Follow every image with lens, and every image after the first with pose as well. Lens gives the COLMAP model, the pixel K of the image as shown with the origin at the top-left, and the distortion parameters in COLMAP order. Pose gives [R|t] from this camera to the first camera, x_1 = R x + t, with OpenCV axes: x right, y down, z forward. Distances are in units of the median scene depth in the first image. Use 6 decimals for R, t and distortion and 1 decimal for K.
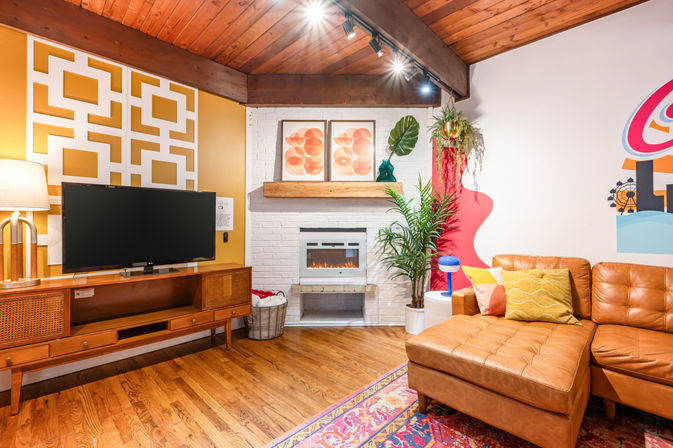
lens RADIAL K [[301.4, 0, 335.9], [0, 301.4, 224.2], [0, 0, 1]] dist [0.000473, -0.000104]
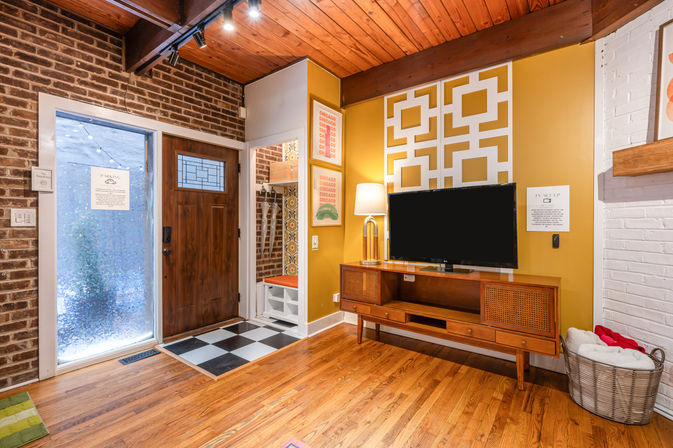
lens RADIAL K [[301.4, 0, 335.9], [0, 301.4, 224.2], [0, 0, 1]] dist [0.000473, -0.000104]
pose [[0.130583, -0.001469, -0.991436, 0.315556], [0.004305, 0.999990, -0.000914, 0.001284], [0.991428, -0.004148, 0.130588, 0.425328]]
